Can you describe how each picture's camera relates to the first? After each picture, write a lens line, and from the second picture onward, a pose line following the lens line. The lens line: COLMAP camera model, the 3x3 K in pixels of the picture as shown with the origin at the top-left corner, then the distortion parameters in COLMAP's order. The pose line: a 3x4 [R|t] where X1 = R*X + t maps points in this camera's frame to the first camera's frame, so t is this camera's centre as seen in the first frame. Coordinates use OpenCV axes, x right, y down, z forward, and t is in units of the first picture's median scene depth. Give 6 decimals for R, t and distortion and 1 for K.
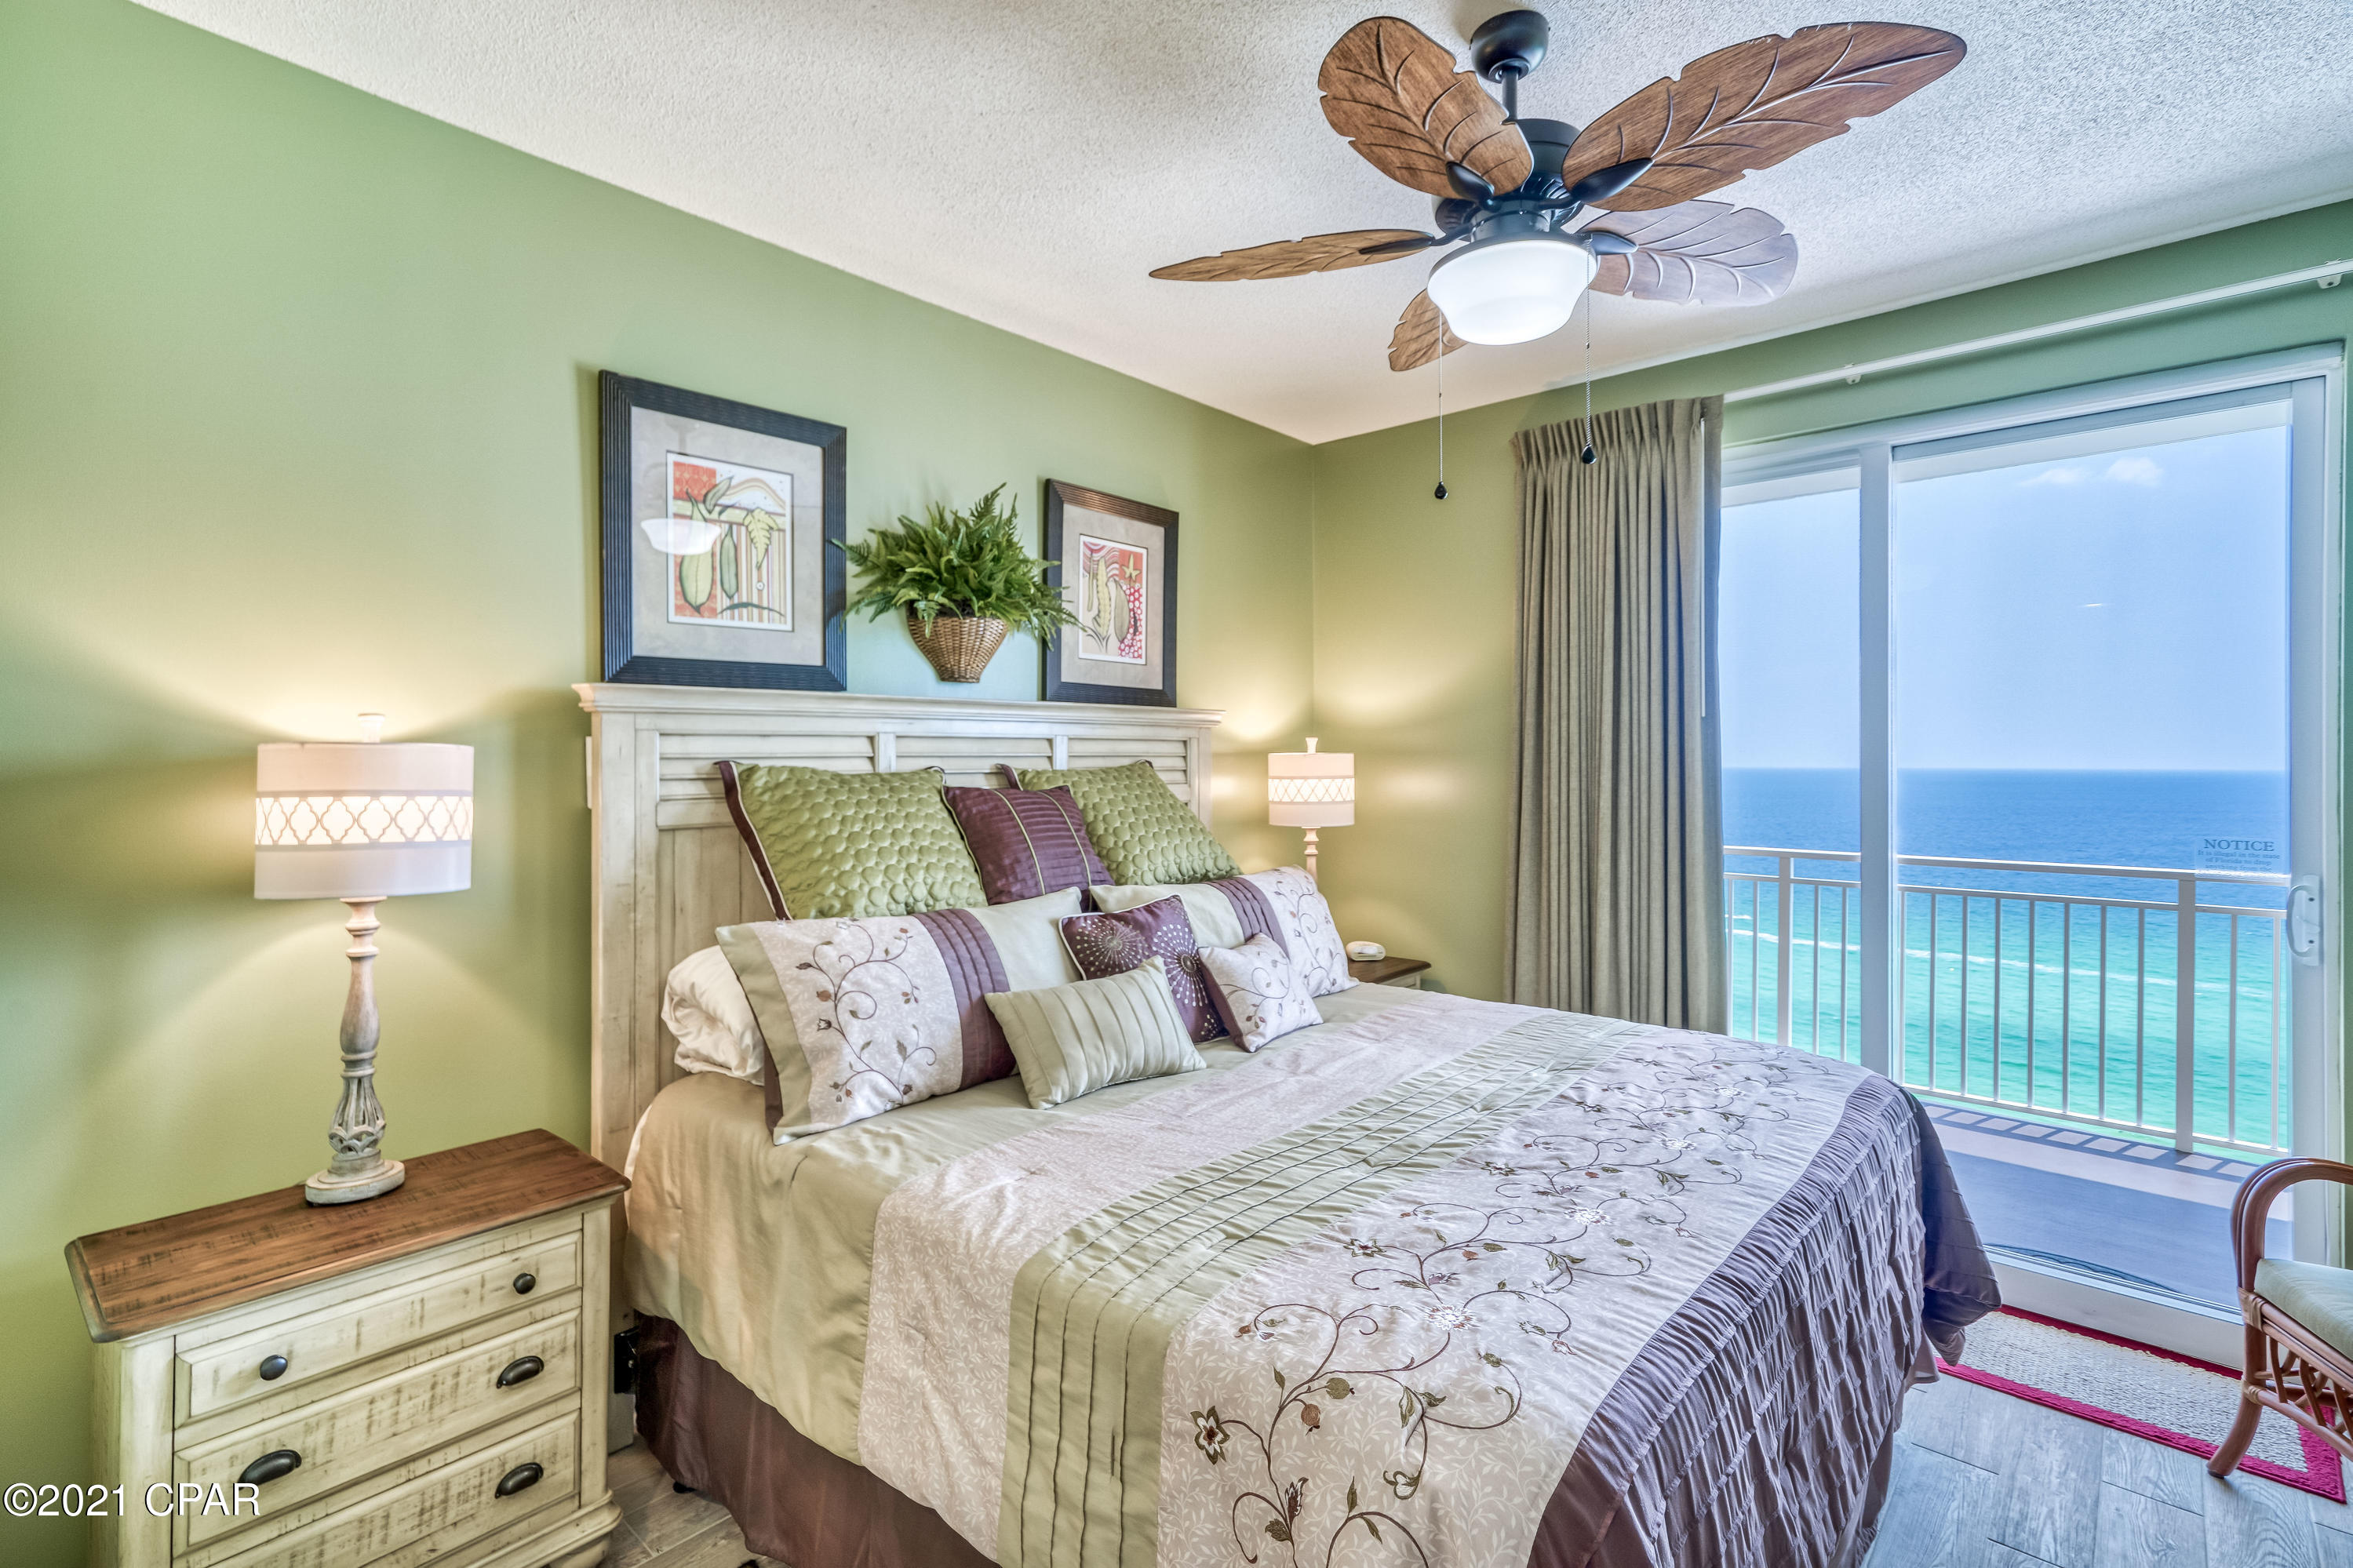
lens RADIAL K [[1099.5, 0, 1150.4], [0, 1099.5, 757.2], [0, 0, 1]] dist [-0.002852, 0.009176]
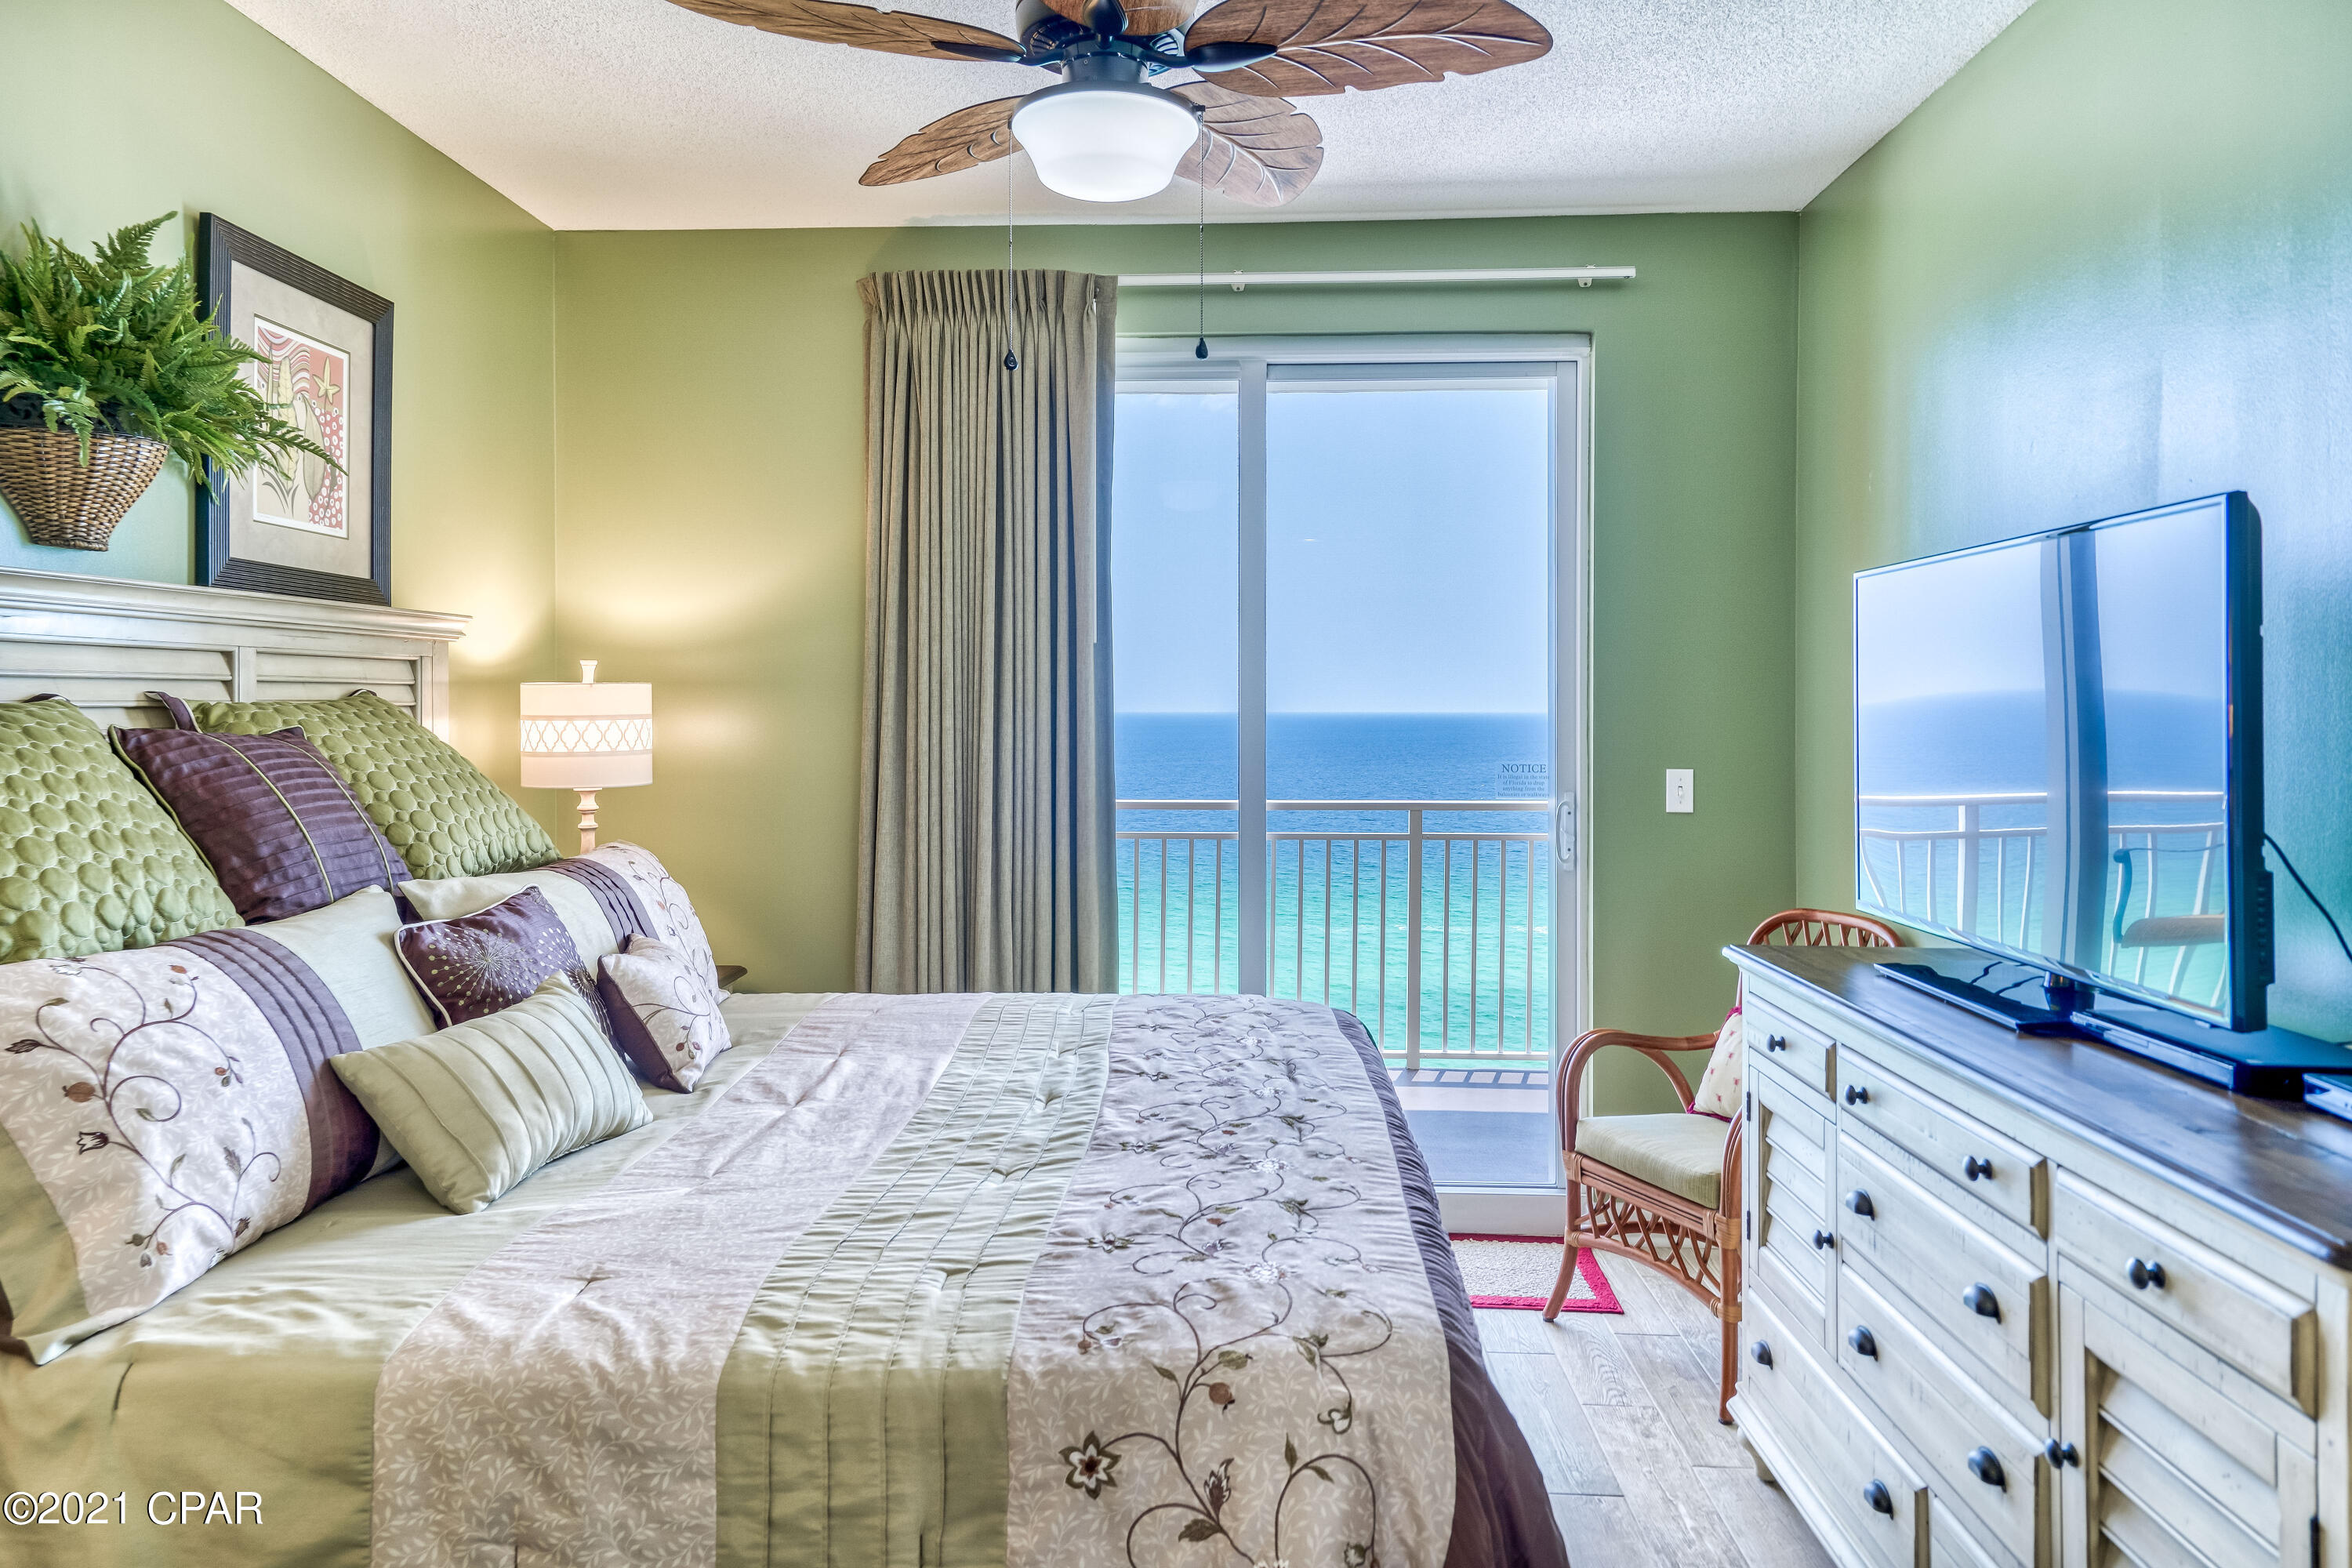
lens RADIAL K [[1568.0, 0, 1165.5], [0, 1568.0, 700.3], [0, 0, 1]] dist [0.011194, 0.015117]
pose [[0.768624, 0.002448, 0.639696, -0.333258], [-0.001857, 0.999997, -0.001596, 0.013993], [-0.639698, 0.000039, 0.768626, 0.015727]]
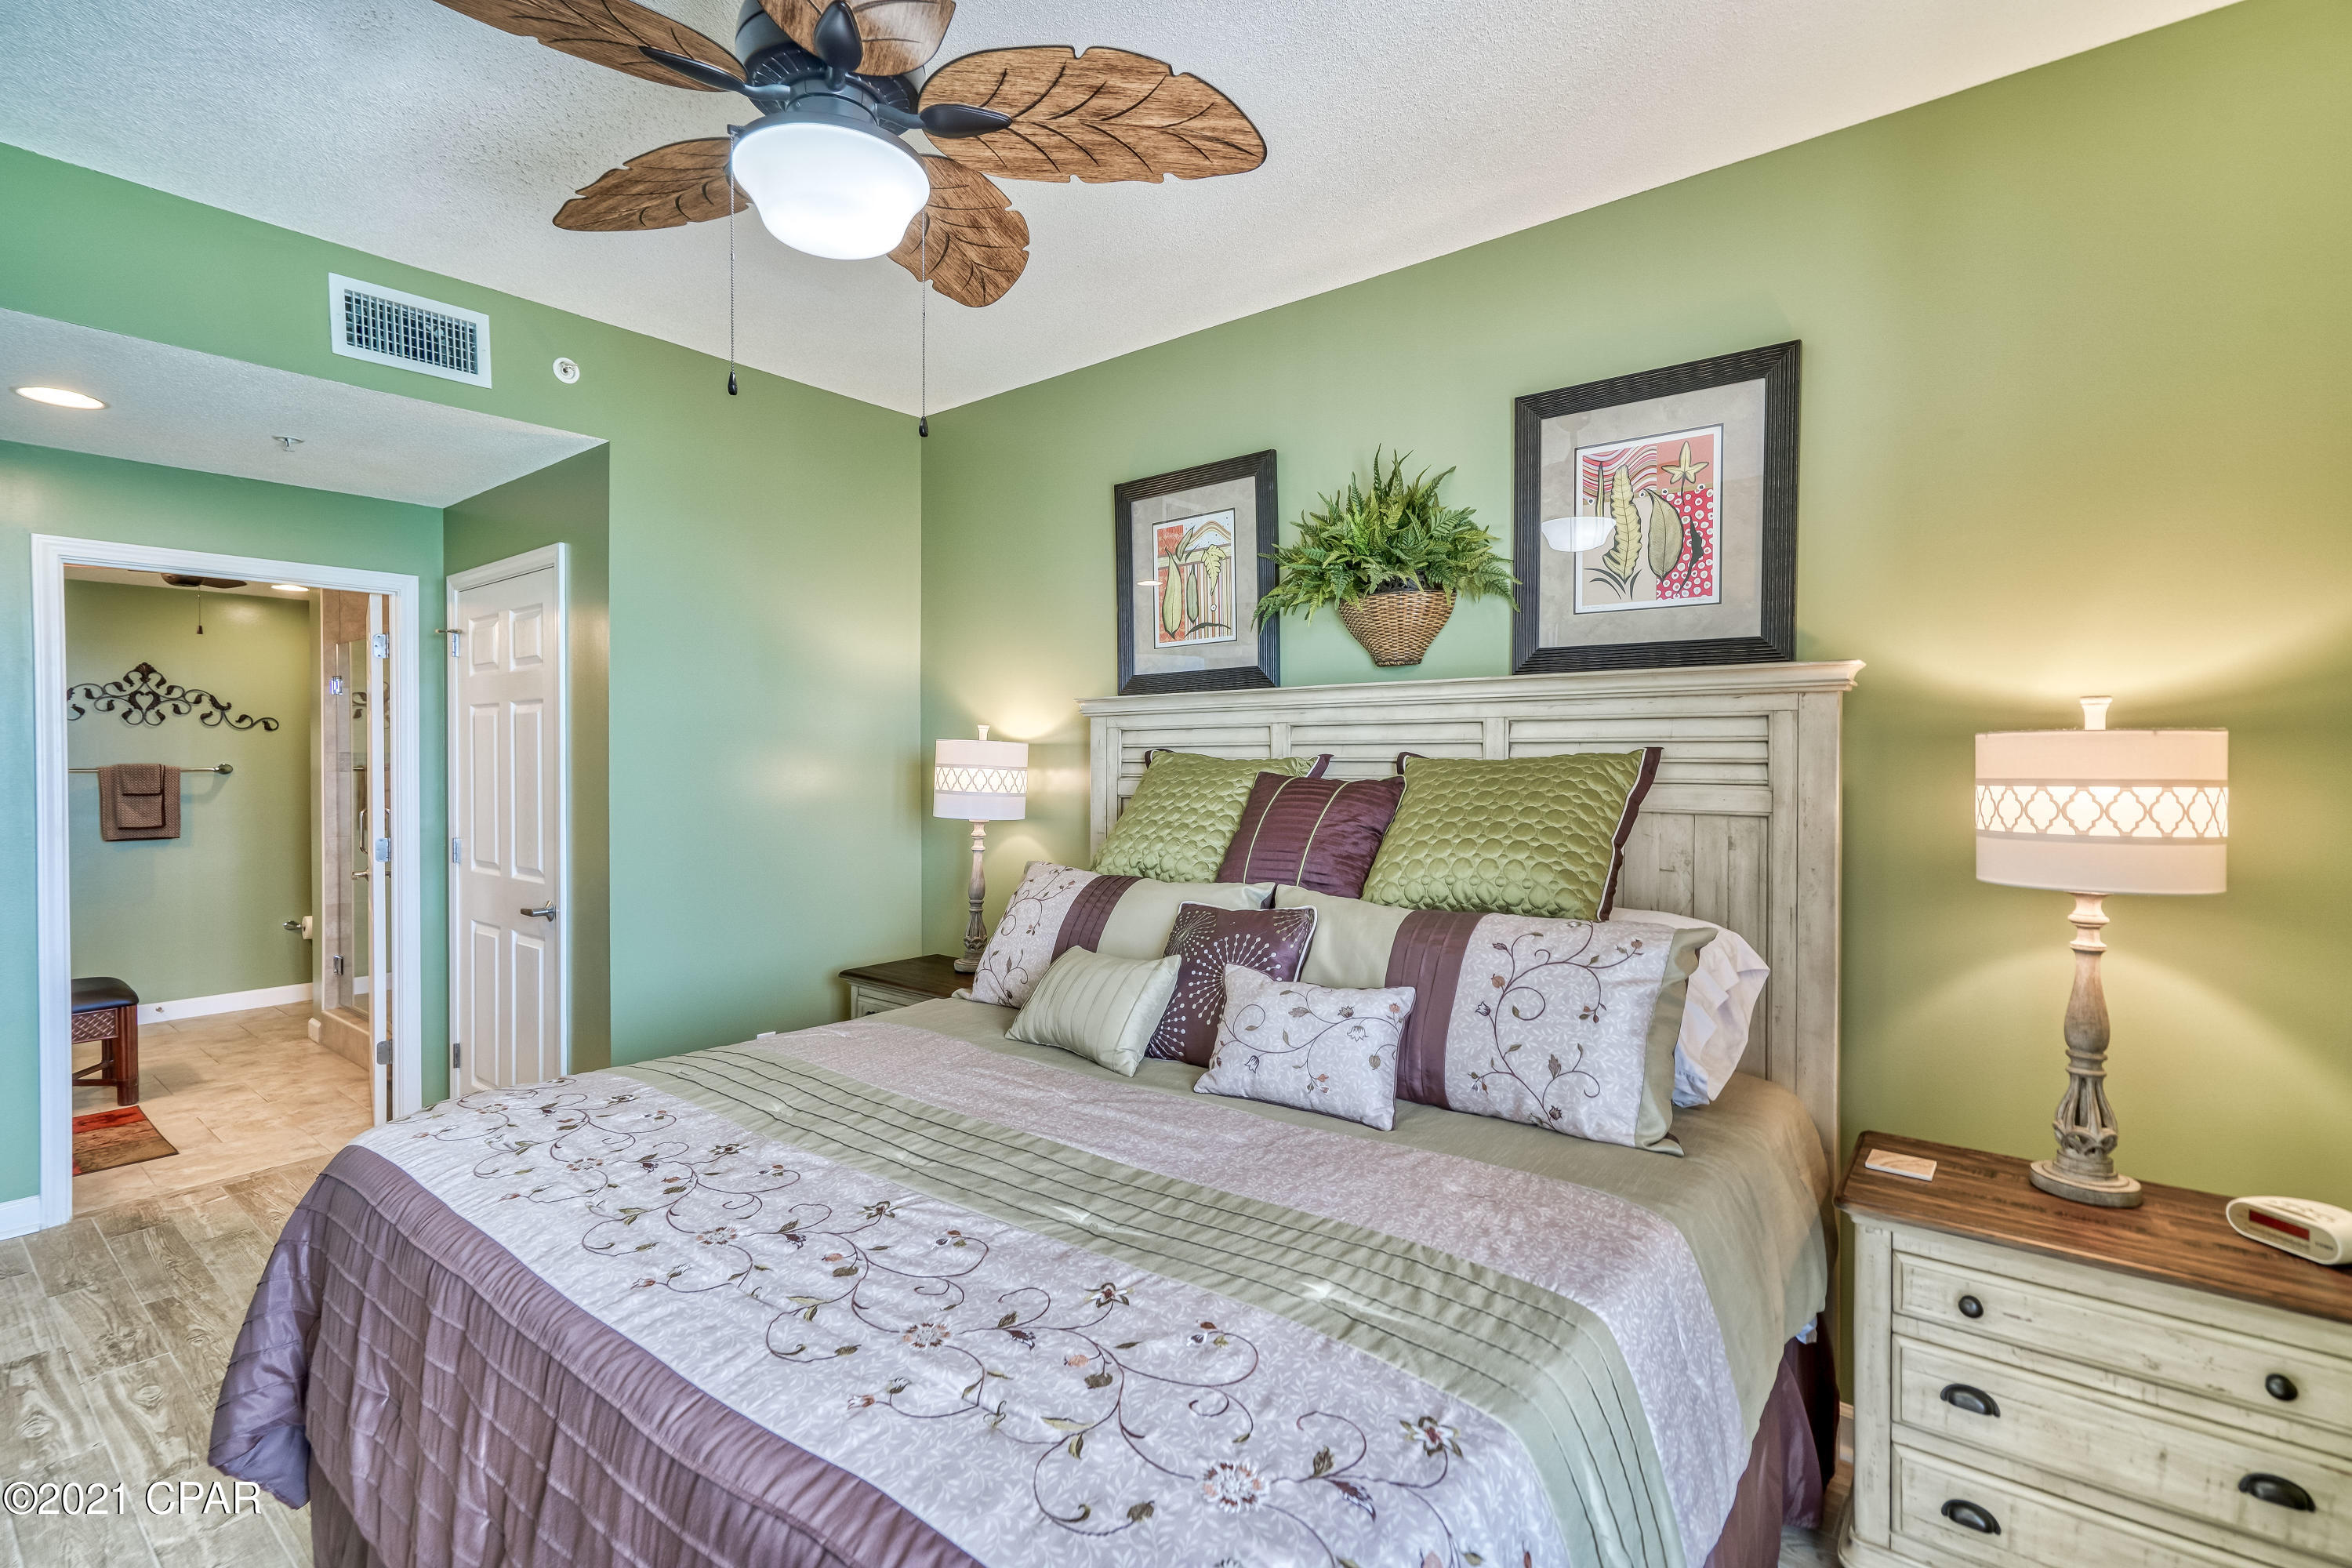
lens RADIAL K [[1099.2, 0, 1171.4], [0, 1099.2, 757.8], [0, 0, 1]] dist [-0.002852, 0.009176]
pose [[0.059781, 0.007773, -0.998181, 0.968593], [0.004538, 0.999957, 0.008059, 0.003428], [0.998201, -0.005011, 0.059743, 0.966455]]
